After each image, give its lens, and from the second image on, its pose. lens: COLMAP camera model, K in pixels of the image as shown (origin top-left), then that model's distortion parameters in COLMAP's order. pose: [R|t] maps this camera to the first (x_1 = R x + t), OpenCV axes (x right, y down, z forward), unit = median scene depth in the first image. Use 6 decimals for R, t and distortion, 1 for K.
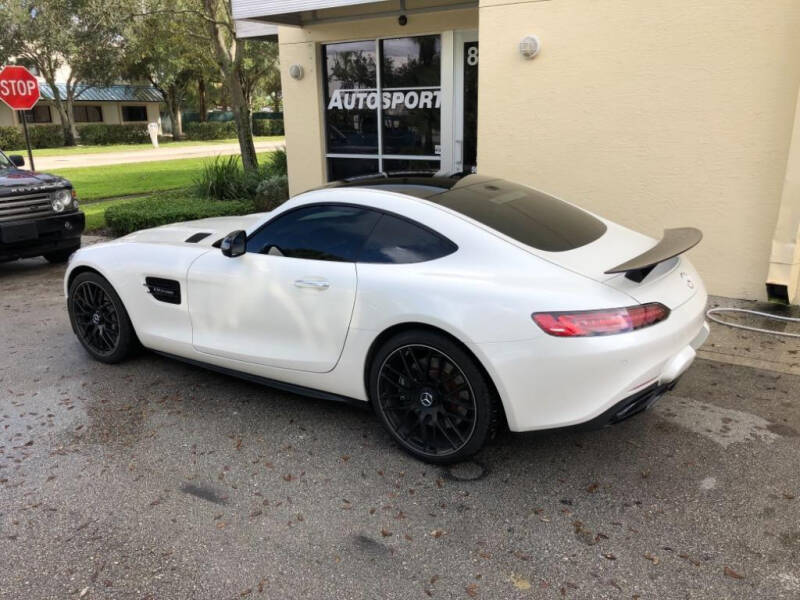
lens RADIAL K [[647.3, 0, 415.6], [0, 647.3, 298.5], [0, 0, 1]] dist [0.031274, -0.010213]
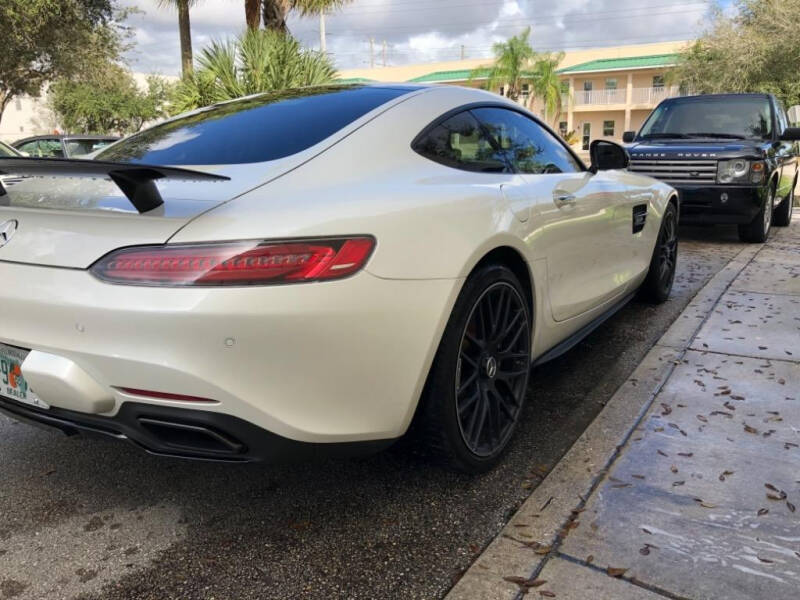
lens RADIAL K [[670.5, 0, 399.0], [0, 670.5, 290.7], [0, 0, 1]] dist [0.005914, 0.005368]
pose [[-0.013582, 0.228918, -0.973351, 0.779004], [-0.263084, 0.938325, 0.224351, -0.155622], [0.964677, 0.259120, 0.047481, 1.052606]]
